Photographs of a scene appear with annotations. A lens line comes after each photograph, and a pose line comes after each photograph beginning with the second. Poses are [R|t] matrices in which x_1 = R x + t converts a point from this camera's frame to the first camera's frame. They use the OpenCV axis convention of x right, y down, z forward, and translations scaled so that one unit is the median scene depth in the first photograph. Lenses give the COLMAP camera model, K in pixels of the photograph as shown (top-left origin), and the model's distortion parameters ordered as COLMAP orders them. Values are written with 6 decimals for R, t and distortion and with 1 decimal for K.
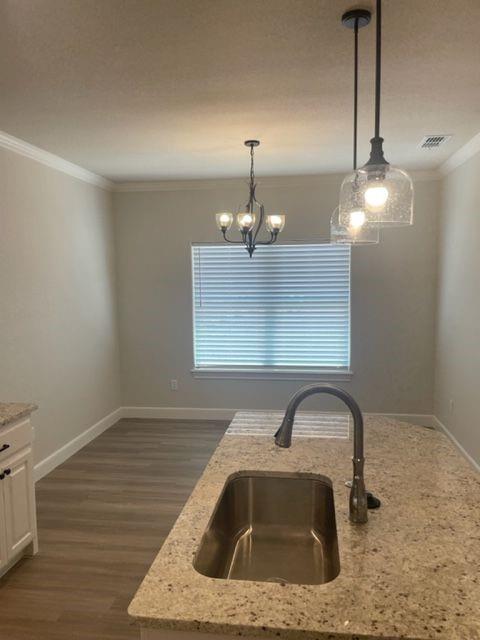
lens RADIAL K [[487.3, 0, 246.0], [0, 487.3, 320.1], [0, 0, 1]] dist [0.075693, -0.101843]
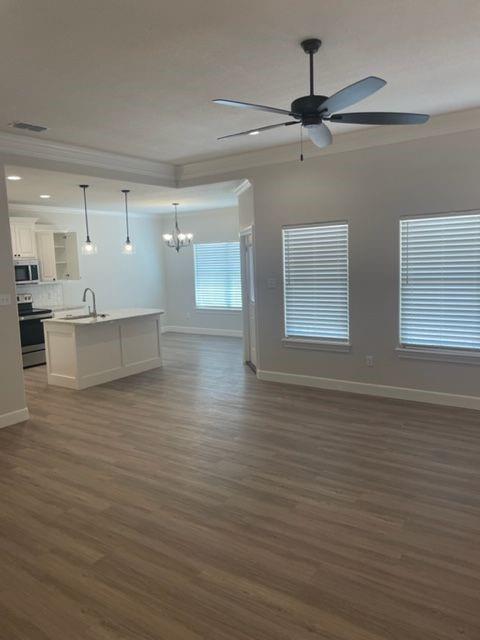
lens RADIAL K [[487.3, 0, 238.2], [0, 487.3, 316.2], [0, 0, 1]] dist [0.075693, -0.101843]
pose [[0.888992, 0.038938, -0.456265, 0.966719], [-0.021574, 0.998833, 0.043205, 0.047968], [0.457415, -0.028565, 0.888794, -0.677860]]
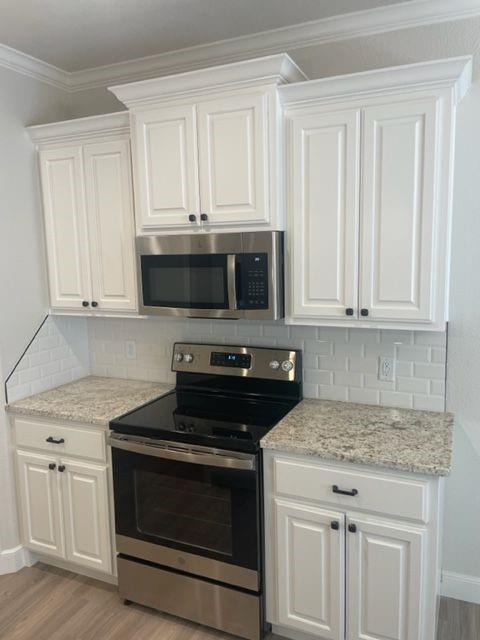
lens RADIAL K [[487.3, 0, 240.7], [0, 487.3, 316.3], [0, 0, 1]] dist [0.075693, -0.101843]
pose [[-0.263404, 0.153870, -0.952335, 0.090323], [-0.062825, 0.982366, 0.176099, -0.048802], [0.962638, 0.106215, -0.249092, 0.483885]]
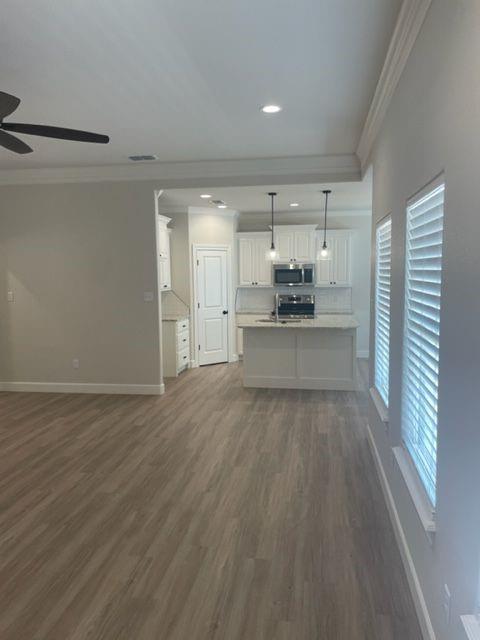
lens RADIAL K [[487.3, 0, 243.8], [0, 487.3, 317.4], [0, 0, 1]] dist [0.075693, -0.101843]
pose [[-0.014383, 0.114450, -0.993325, 1.326718], [-0.082369, 0.989916, 0.115250, -0.039439], [0.996498, 0.083477, -0.004811, 0.198438]]
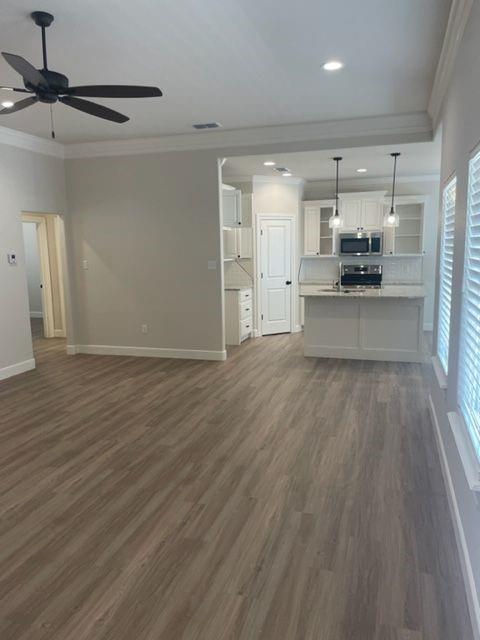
lens RADIAL K [[487.3, 0, 243.1], [0, 487.3, 317.2], [0, 0, 1]] dist [0.075693, -0.101843]
pose [[-0.157210, 0.163238, -0.973981, 1.334615], [-0.074018, 0.981523, 0.176450, -0.025892], [0.984788, 0.099831, -0.142222, 0.220445]]
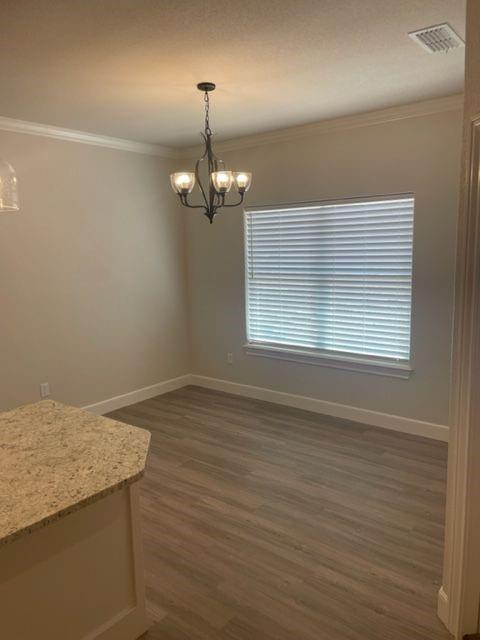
lens RADIAL K [[487.3, 0, 244.3], [0, 487.3, 318.9], [0, 0, 1]] dist [0.075693, -0.101843]
pose [[0.862008, 0.069346, -0.502130, 0.368956], [-0.034918, 0.996368, 0.077659, -0.021561], [0.505691, -0.049409, 0.861298, 0.201013]]
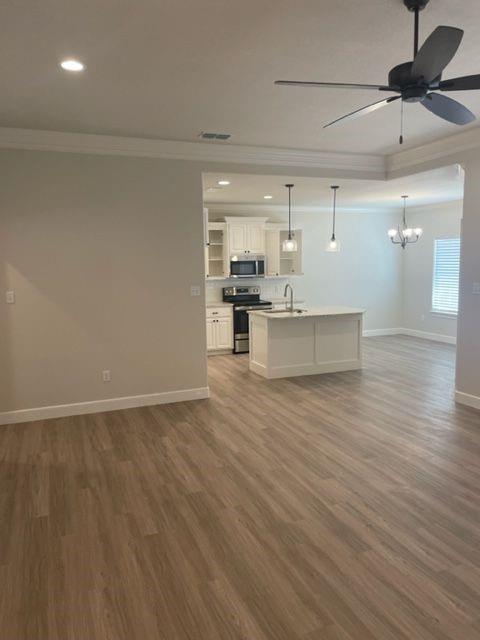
lens RADIAL K [[487.3, 0, 243.5], [0, 487.3, 318.9], [0, 0, 1]] dist [0.075693, -0.101843]
pose [[0.497169, 0.111979, -0.860398, 1.120405], [-0.073111, 0.993517, 0.087058, 0.026512], [0.864568, 0.019622, 0.502132, -0.487879]]
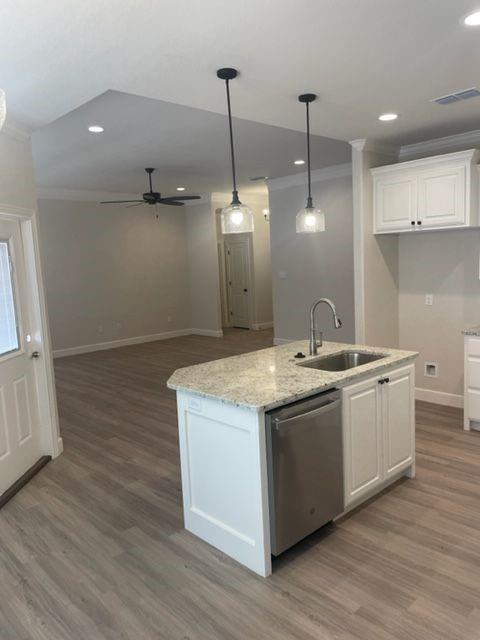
lens RADIAL K [[487.3, 0, 242.2], [0, 487.3, 320.2], [0, 0, 1]] dist [0.075693, -0.101843]
pose [[-0.776237, -0.027430, 0.629845, -0.272974], [0.116367, 0.975653, 0.185904, -0.064146], [-0.619609, 0.217598, -0.754146, 0.817441]]
